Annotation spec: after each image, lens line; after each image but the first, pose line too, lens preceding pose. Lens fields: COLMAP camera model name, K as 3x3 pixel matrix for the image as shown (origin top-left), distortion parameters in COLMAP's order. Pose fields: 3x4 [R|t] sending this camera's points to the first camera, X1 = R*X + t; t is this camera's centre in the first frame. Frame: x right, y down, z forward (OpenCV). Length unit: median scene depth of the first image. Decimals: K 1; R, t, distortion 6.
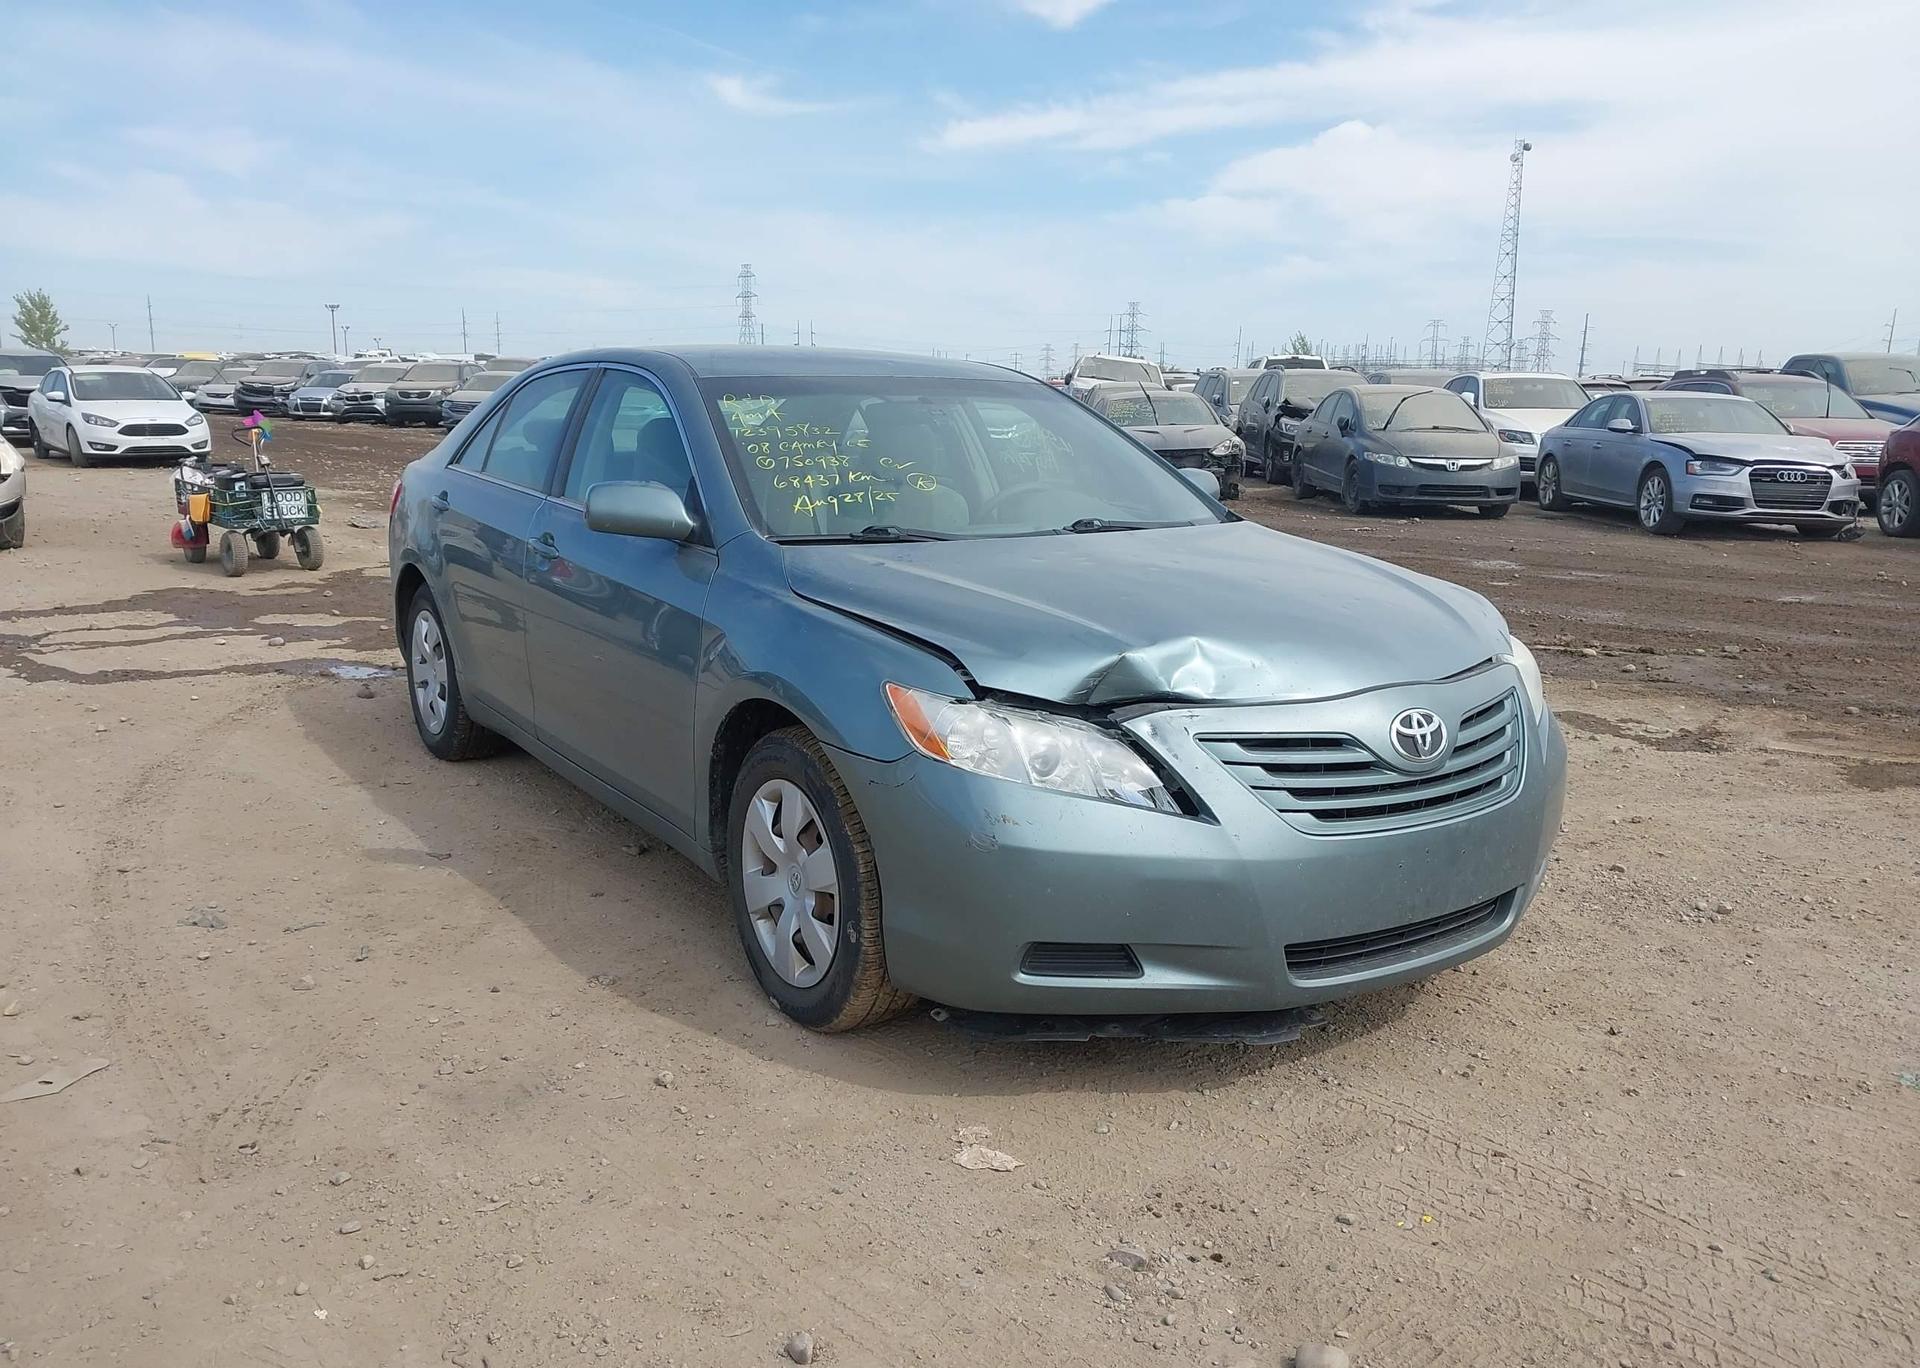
lens RADIAL K [[1510.1, 0, 958.6], [0, 1510.1, 719.7], [0, 0, 1]] dist [0.020759, -0.028361]
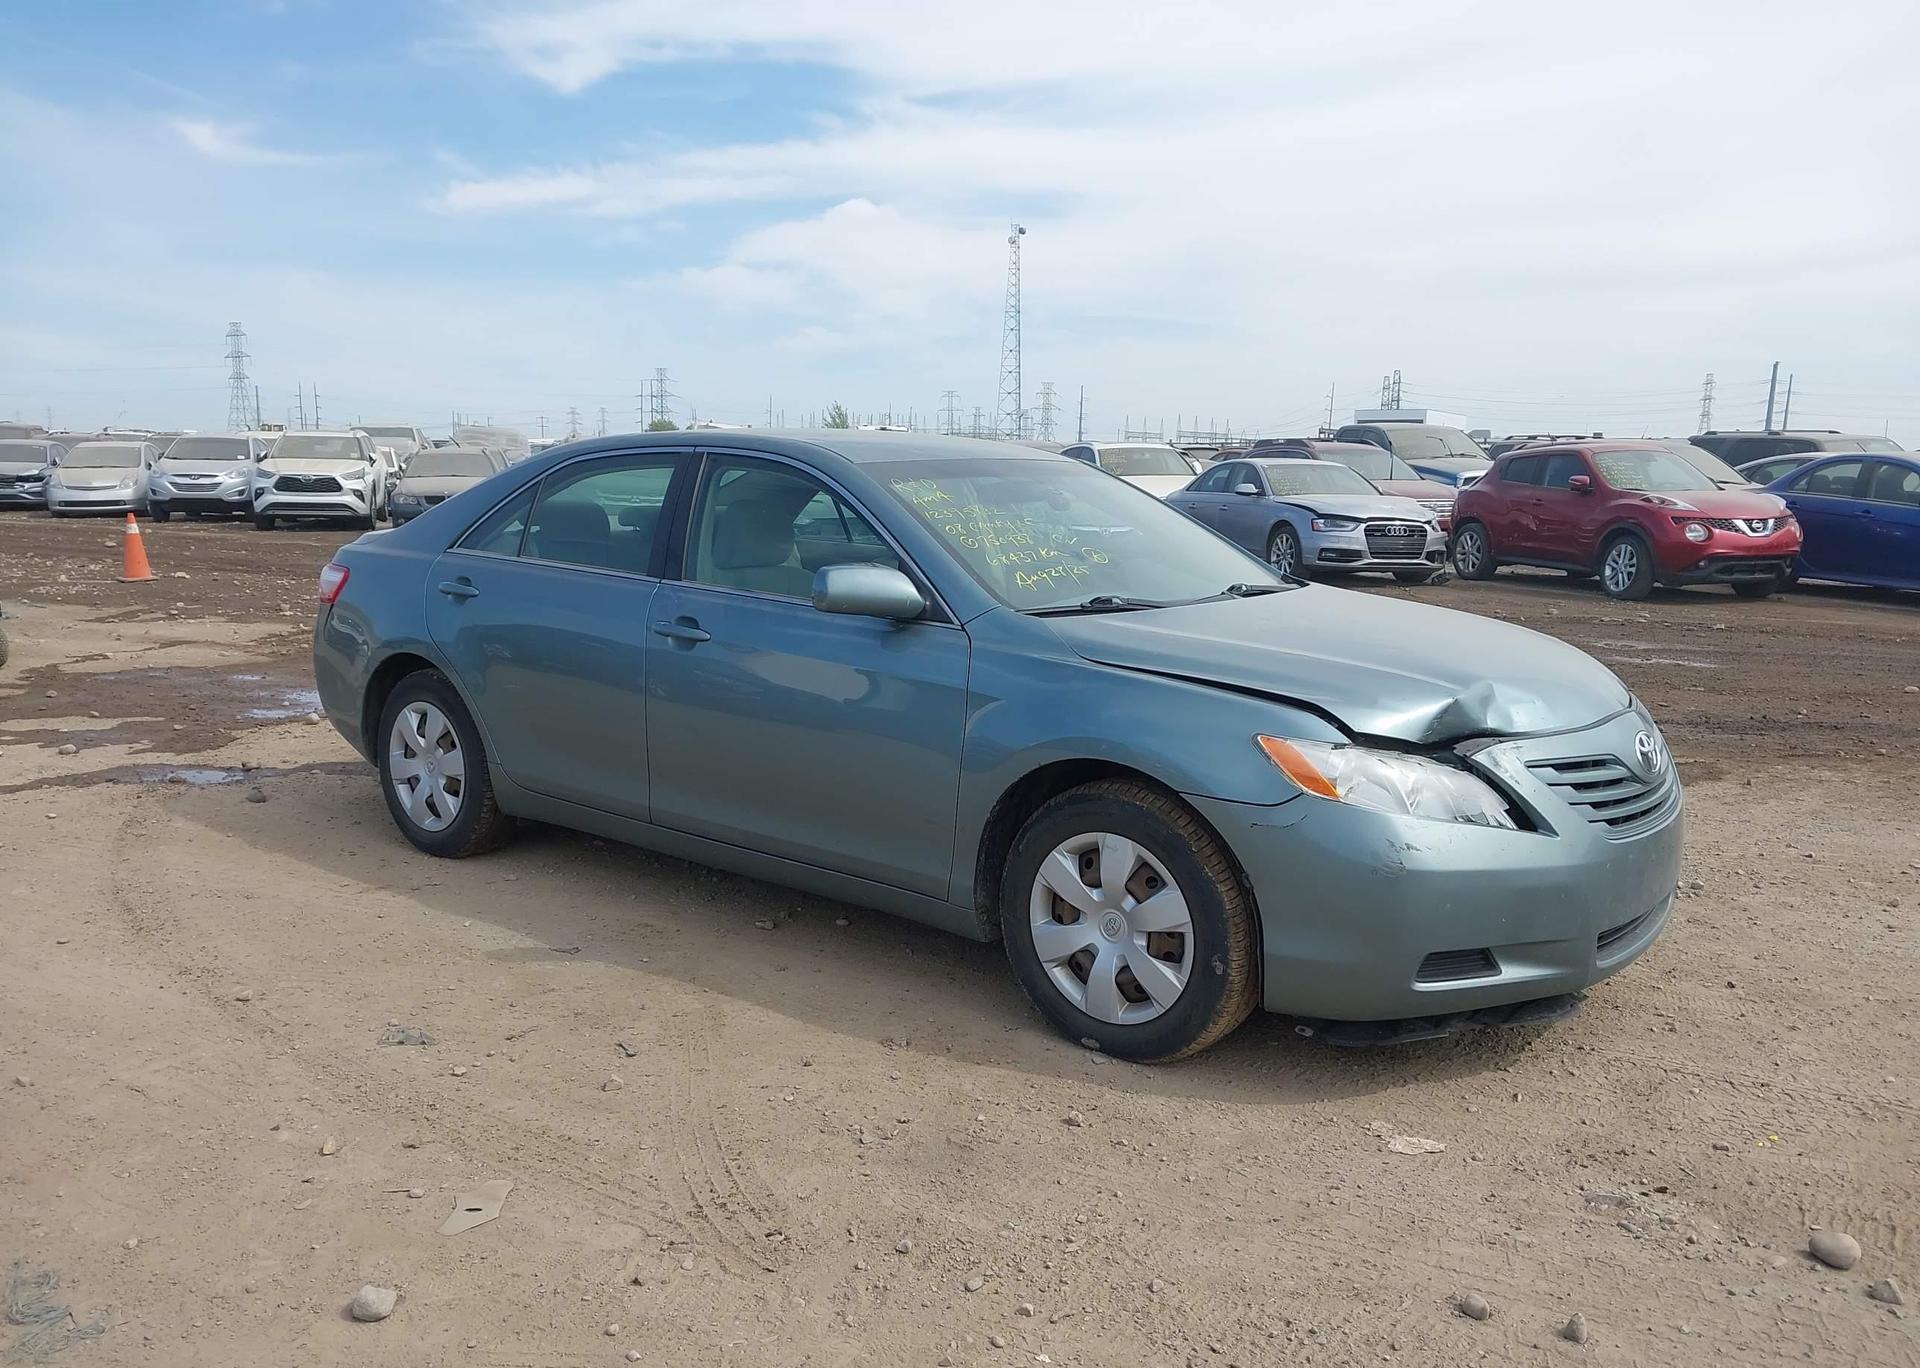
lens RADIAL K [[1510.1, 0, 958.6], [0, 1510.1, 719.7], [0, 0, 1]] dist [0.020759, -0.028361]
pose [[0.954732, -0.055864, 0.292173, -0.446412], [0.067960, 0.997194, -0.031408, -0.012077], [-0.289599, 0.049843, 0.955850, -0.003372]]
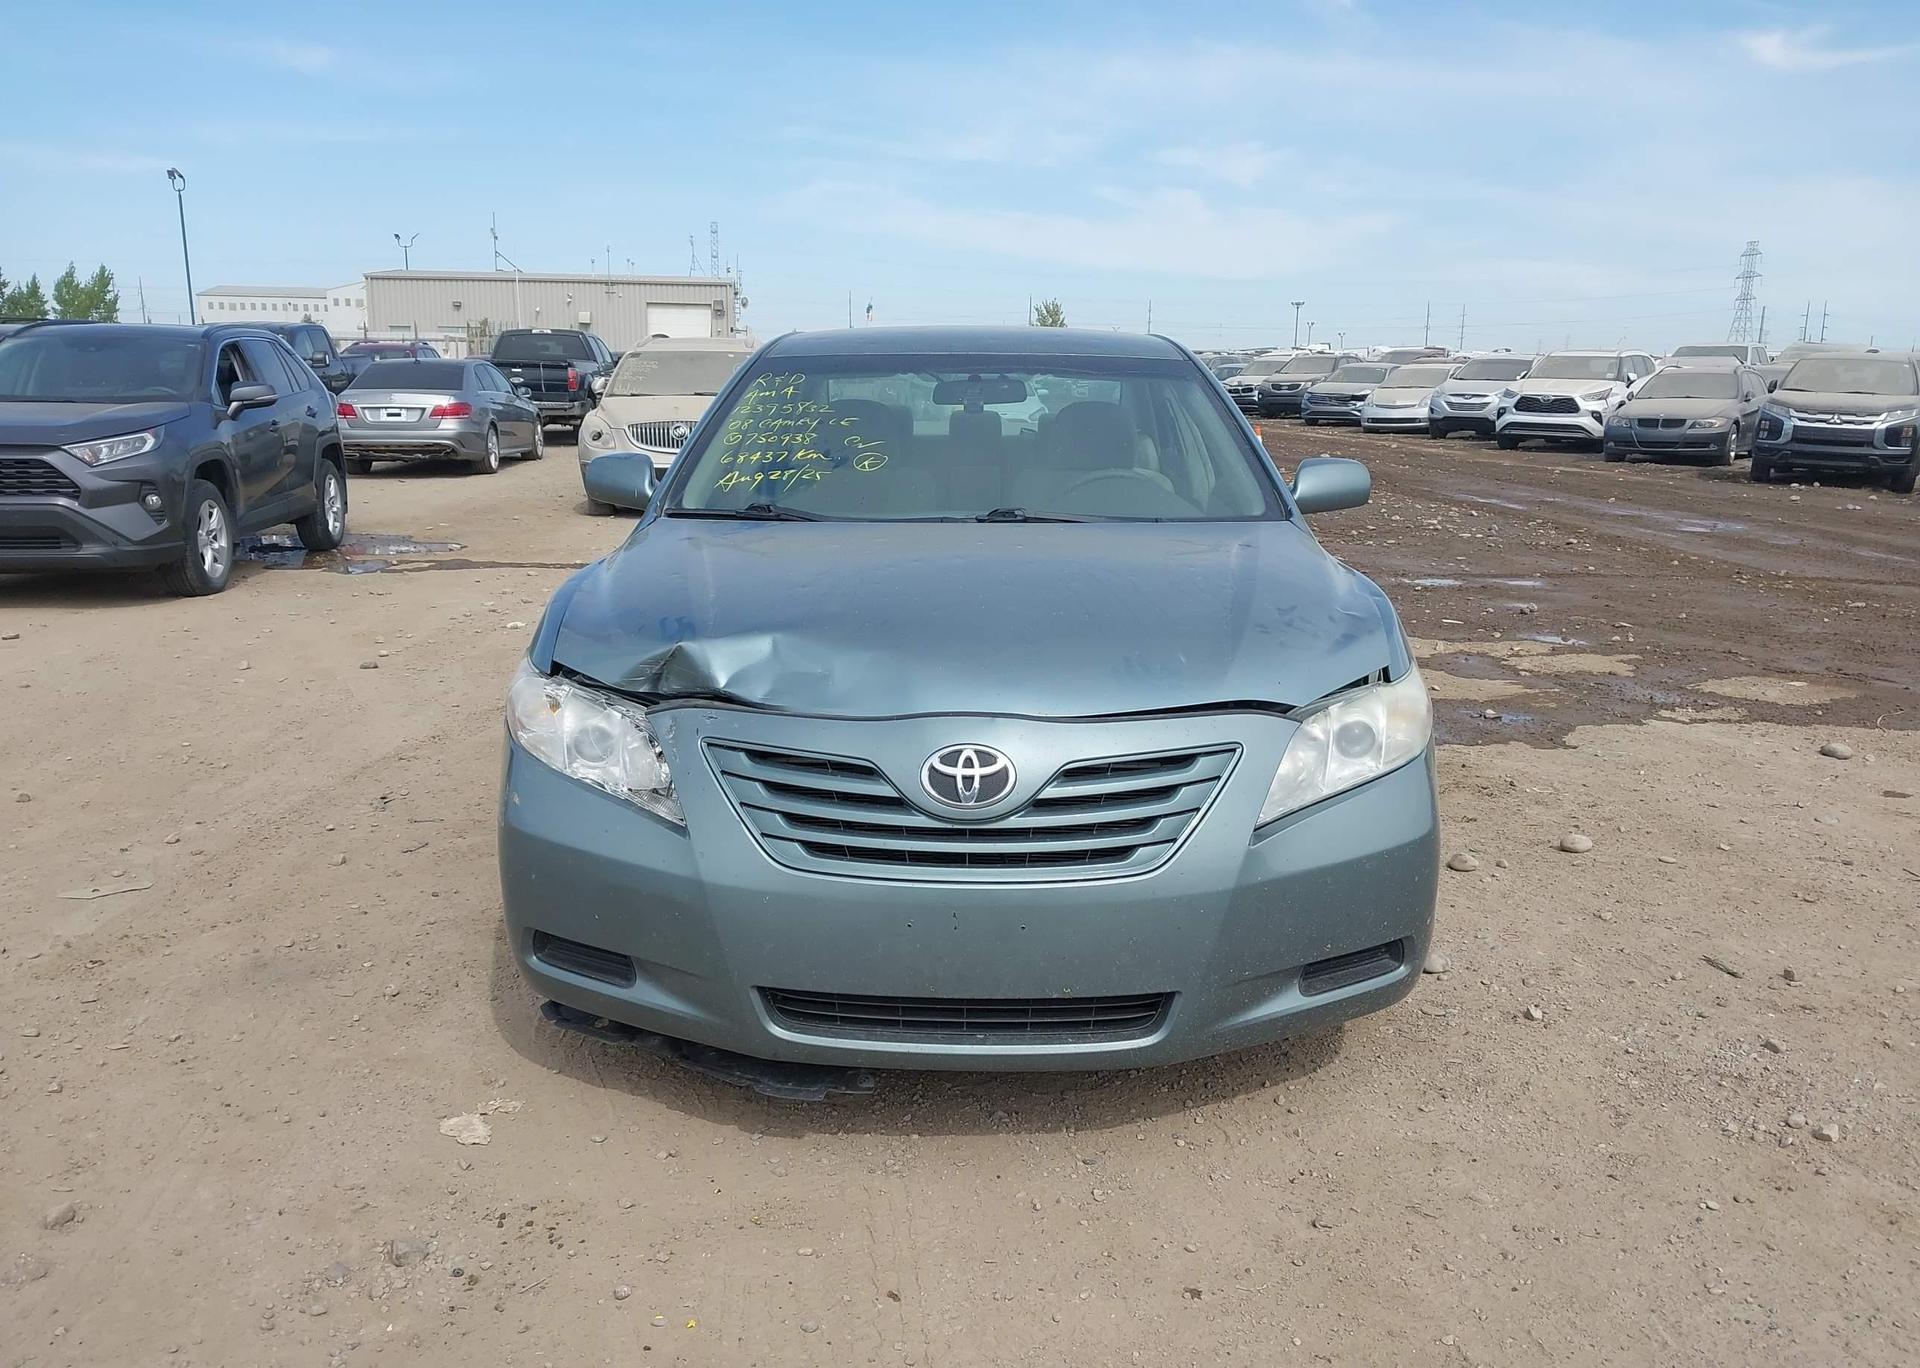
lens RADIAL K [[1510.1, 0, 958.6], [0, 1510.1, 719.7], [0, 0, 1]] dist [0.020759, -0.028361]
pose [[0.823901, 0.119914, -0.553902, 0.581500], [-0.117505, 0.992265, 0.040033, -0.040868], [0.554418, 0.032103, 0.831619, 0.241571]]
